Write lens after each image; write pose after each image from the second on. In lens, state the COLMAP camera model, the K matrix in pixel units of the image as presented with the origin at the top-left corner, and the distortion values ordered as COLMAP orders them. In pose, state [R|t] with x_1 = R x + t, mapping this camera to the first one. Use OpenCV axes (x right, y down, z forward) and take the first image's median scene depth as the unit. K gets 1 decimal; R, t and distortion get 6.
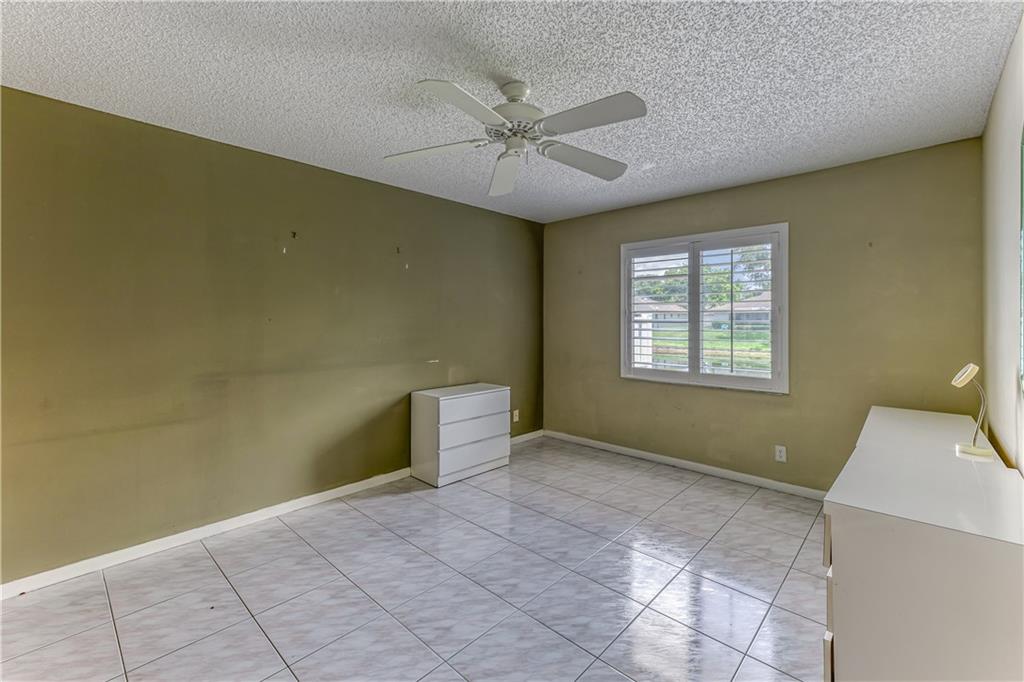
lens RADIAL K [[433.9, 0, 511.8], [0, 433.9, 324.0], [0, 0, 1]] dist [0.001538, 0.000046]
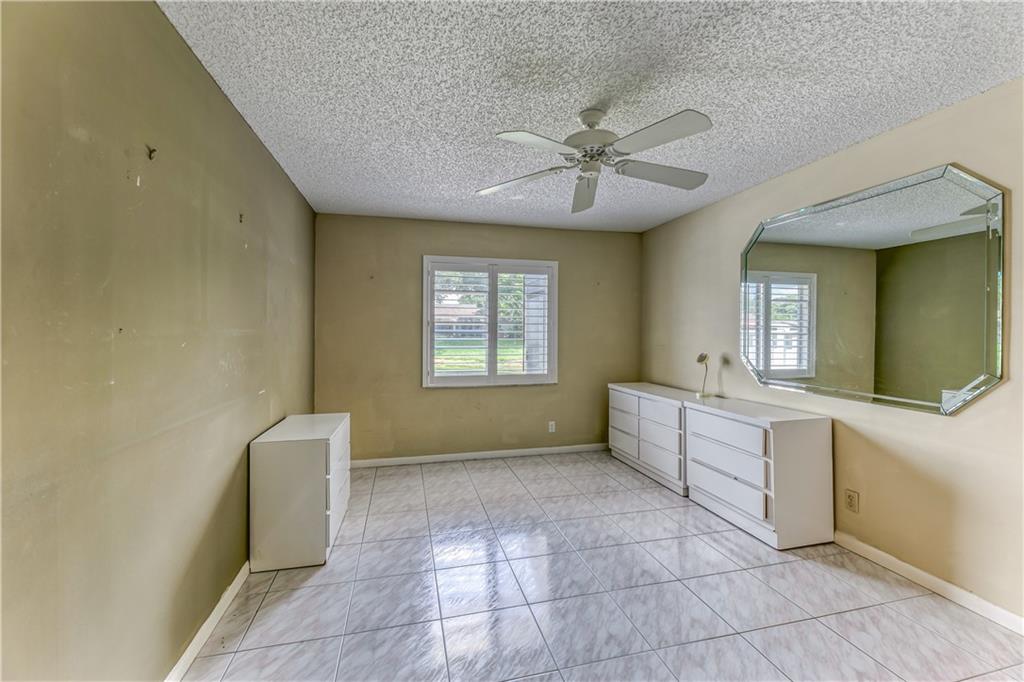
lens RADIAL K [[433.0, 0, 514.8], [0, 433.0, 336.5], [0, 0, 1]] dist [0.000517, -0.000059]
pose [[0.536560, -0.010520, 0.843796, -0.562440], [0.006971, 0.999943, 0.008034, -0.002386], [-0.843833, 0.001571, 0.536603, 0.327973]]
